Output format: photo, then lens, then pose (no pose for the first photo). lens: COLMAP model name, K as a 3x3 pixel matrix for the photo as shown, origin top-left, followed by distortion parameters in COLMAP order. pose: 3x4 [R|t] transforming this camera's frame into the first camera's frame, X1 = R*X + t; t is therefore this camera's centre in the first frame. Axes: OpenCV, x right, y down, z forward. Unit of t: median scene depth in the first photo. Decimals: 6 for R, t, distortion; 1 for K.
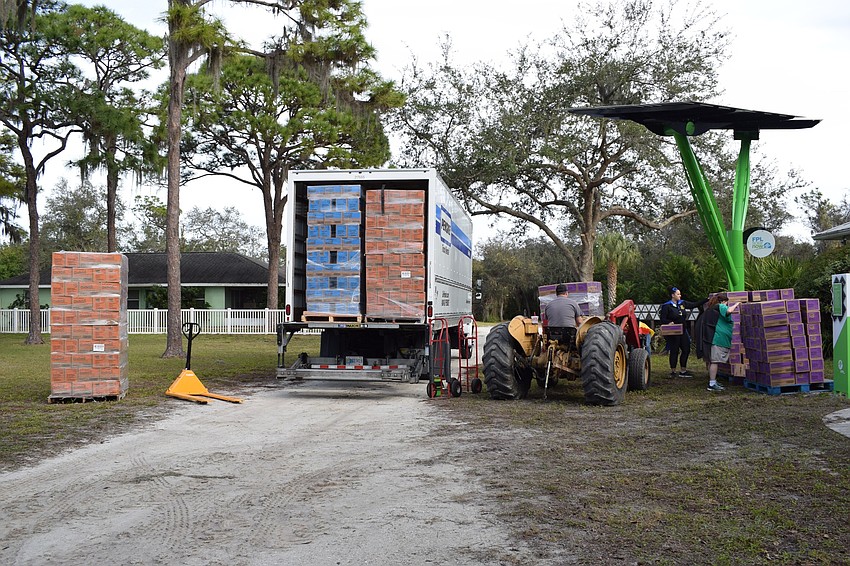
lens RADIAL K [[1432.5, 0, 425.0], [0, 1432.5, 283.0], [0, 0, 1]] dist [-0.069827, 0.017116]
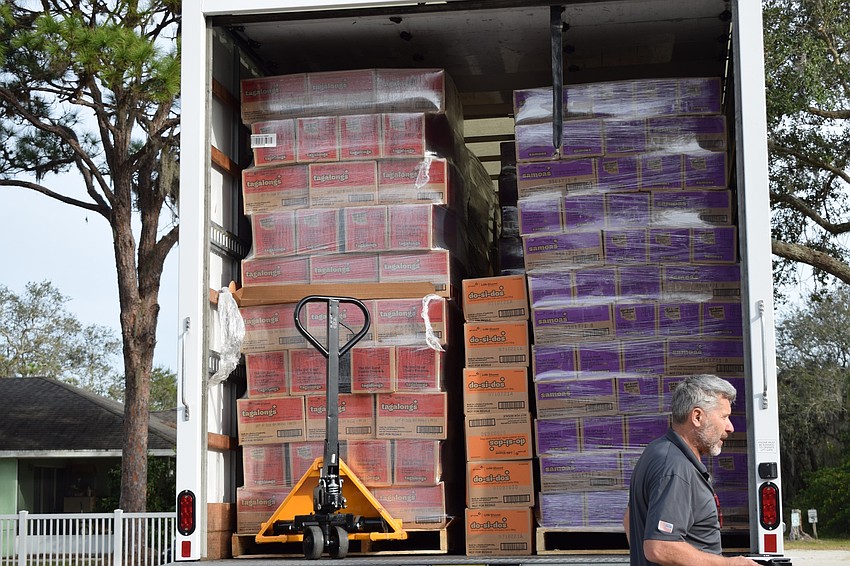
lens RADIAL K [[1432.5, 0, 425.0], [0, 1432.5, 283.0], [0, 0, 1]] dist [-0.069827, 0.017116]
pose [[0.996344, -0.003488, 0.085366, -0.057930], [0.015554, 0.989874, -0.141092, 0.012324], [-0.084009, 0.141904, 0.986309, 0.584133]]
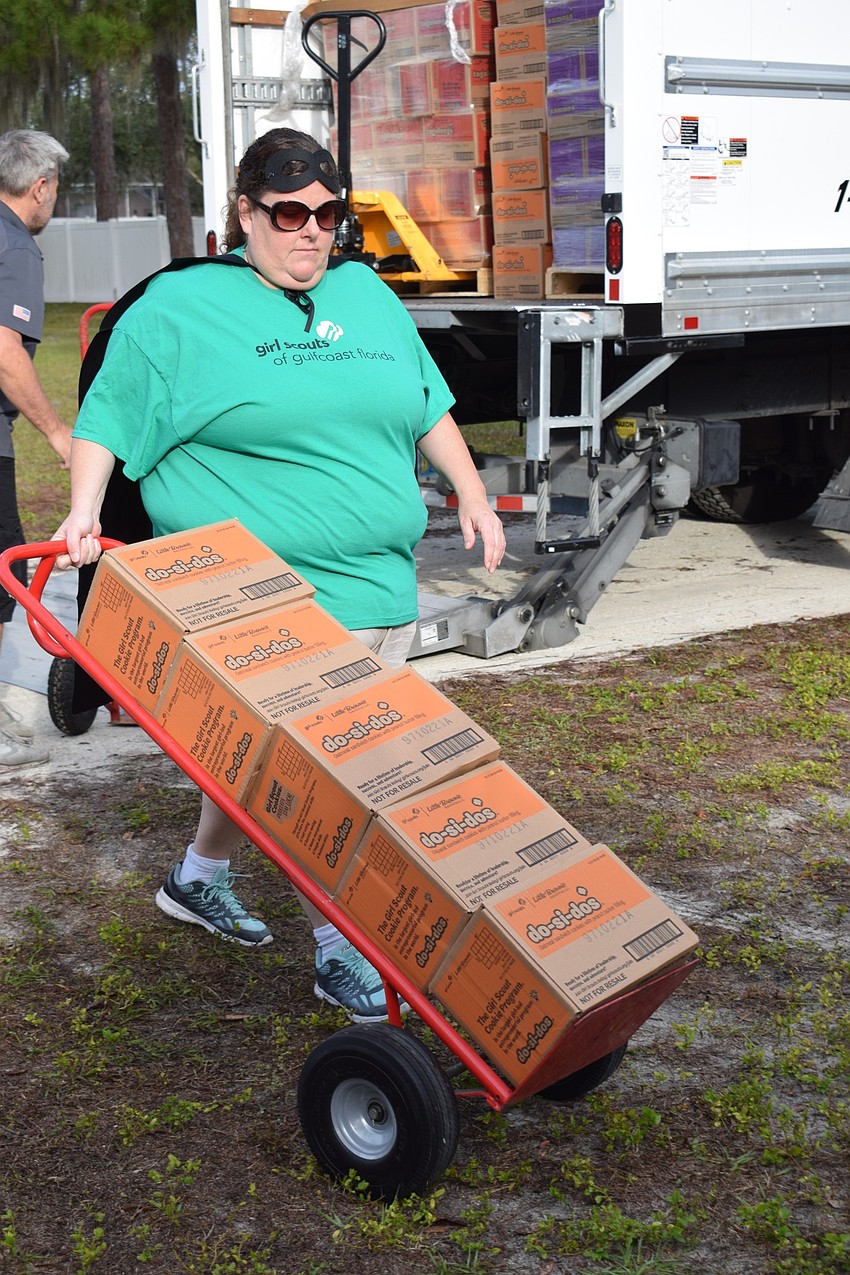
lens RADIAL K [[2148.7, 0, 425.0], [0, 2148.7, 637.5], [0, 0, 1]] dist [-0.069827, 0.017116]
pose [[0.788733, 0.089302, -0.608215, 0.140835], [0.032418, 0.981973, 0.186220, 0.013464], [0.613881, -0.166595, 0.771619, 0.566601]]
